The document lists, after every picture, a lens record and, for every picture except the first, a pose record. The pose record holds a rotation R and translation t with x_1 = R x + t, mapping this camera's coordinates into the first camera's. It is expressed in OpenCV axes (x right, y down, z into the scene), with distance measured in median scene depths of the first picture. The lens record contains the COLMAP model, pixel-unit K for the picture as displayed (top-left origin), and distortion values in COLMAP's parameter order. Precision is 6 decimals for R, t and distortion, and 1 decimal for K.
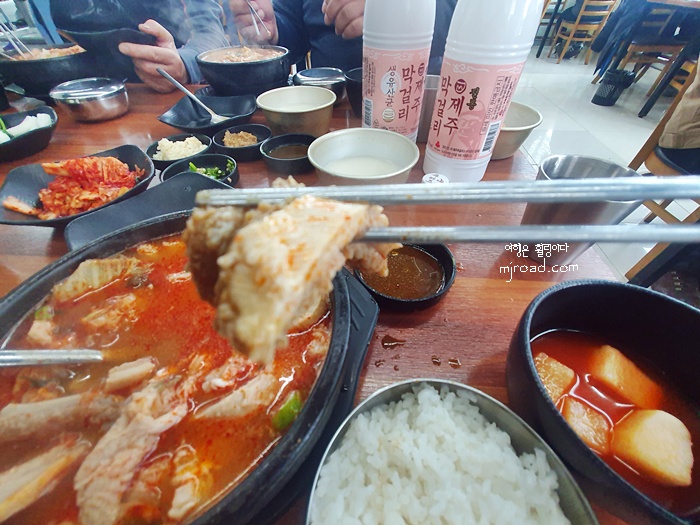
lens RADIAL K [[278.9, 0, 347.3], [0, 278.9, 264.2], [0, 0, 1]] dist [-0.000656, 0.002209]
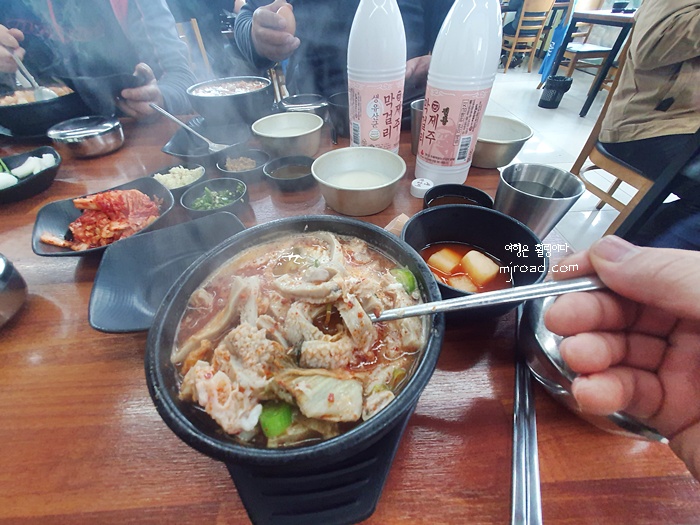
lens RADIAL K [[278.9, 0, 347.0], [0, 278.9, 265.5], [0, 0, 1]] dist [-0.000656, 0.002209]
pose [[0.992443, -0.099810, 0.071384, -0.110132], [0.102476, 0.994130, -0.034700, 0.038846], [-0.067501, 0.041753, 0.996845, -0.137786]]
